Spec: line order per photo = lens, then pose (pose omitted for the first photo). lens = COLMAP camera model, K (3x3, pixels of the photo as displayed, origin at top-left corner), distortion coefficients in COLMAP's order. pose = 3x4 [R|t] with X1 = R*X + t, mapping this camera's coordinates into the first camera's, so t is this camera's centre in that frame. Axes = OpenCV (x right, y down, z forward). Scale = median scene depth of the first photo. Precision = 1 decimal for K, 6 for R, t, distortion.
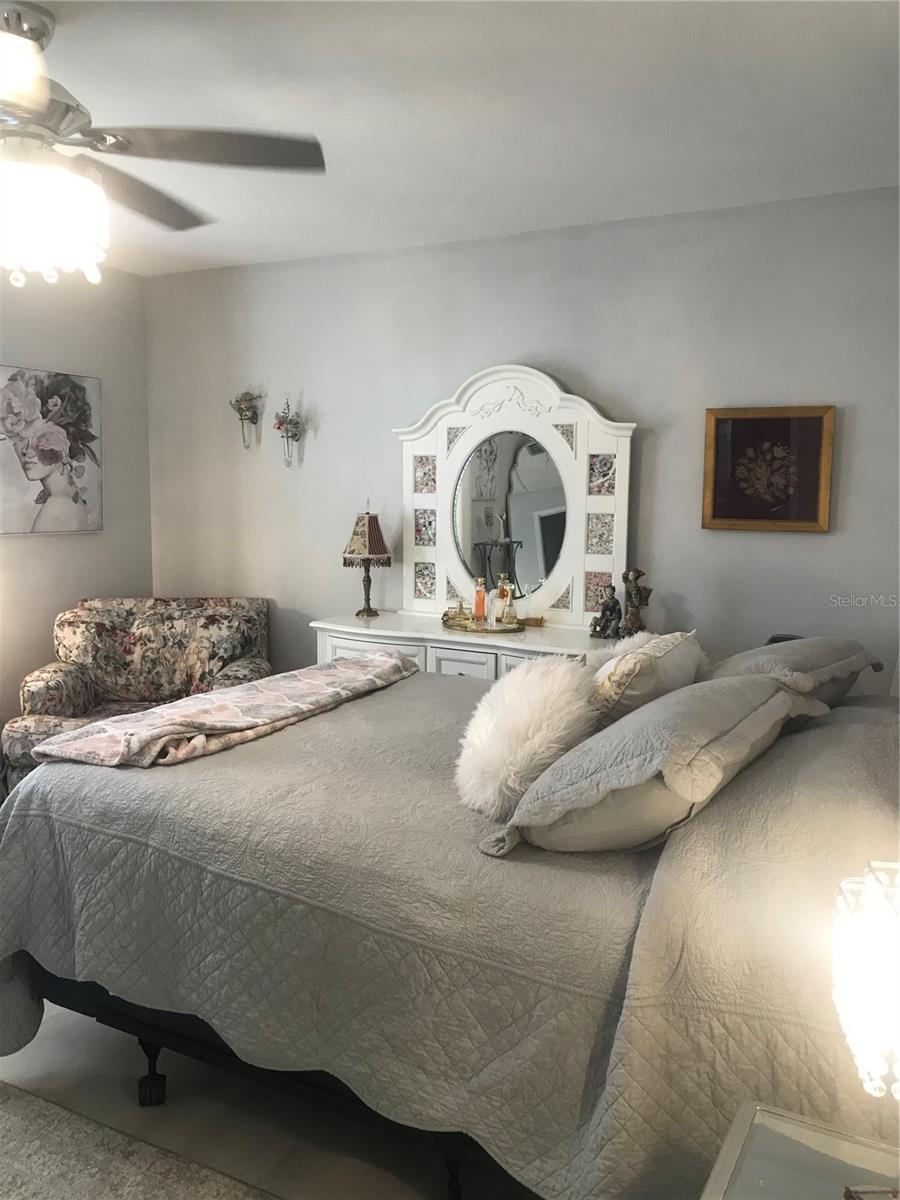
lens RADIAL K [[968.6, 0, 453.2], [0, 968.6, 609.9], [0, 0, 1]] dist [0.041595, -0.031531]
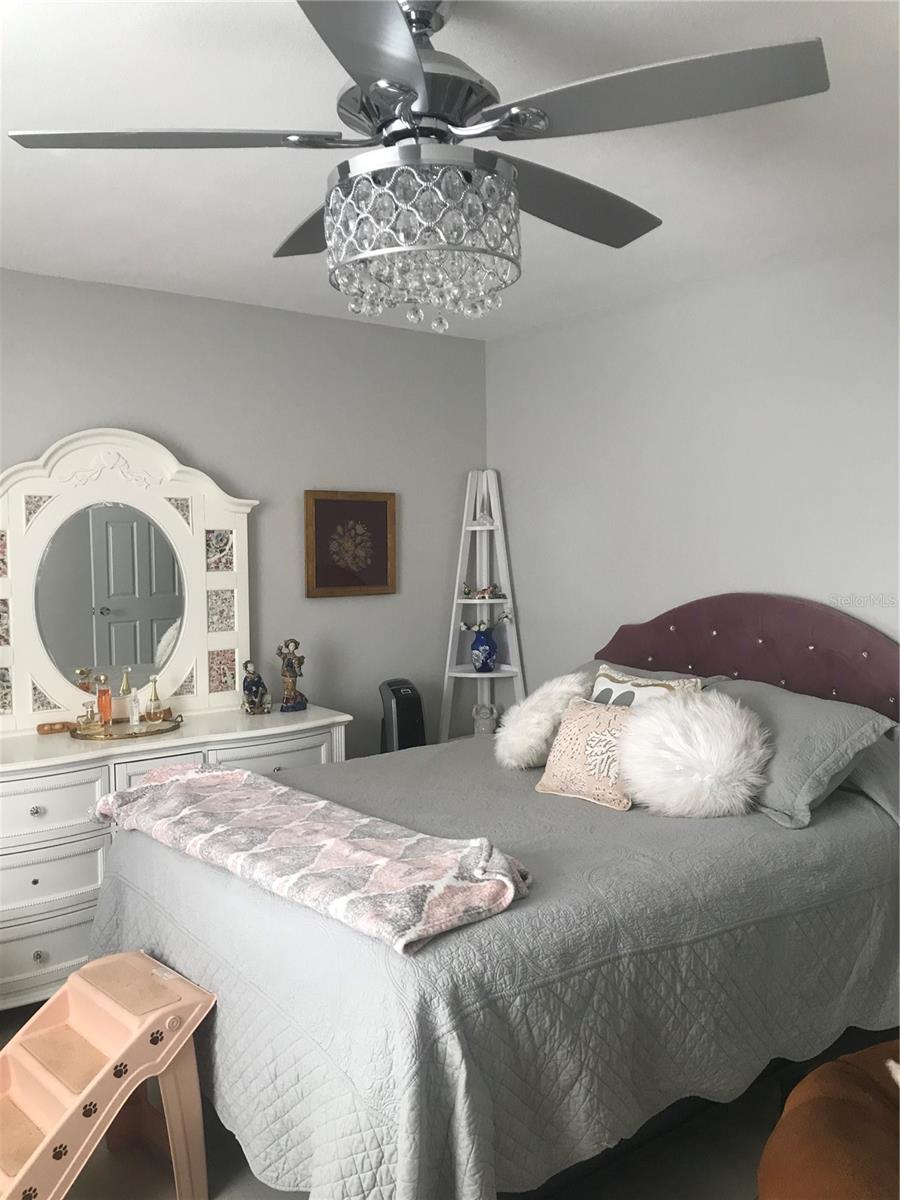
lens RADIAL K [[968.6, 0, 452.2], [0, 968.6, 588.2], [0, 0, 1]] dist [0.041595, -0.031531]
pose [[0.408878, -0.051635, 0.911127, -0.641637], [0.139210, 0.990242, -0.006354, -0.062589], [-0.901909, 0.129436, 0.412077, 0.388444]]
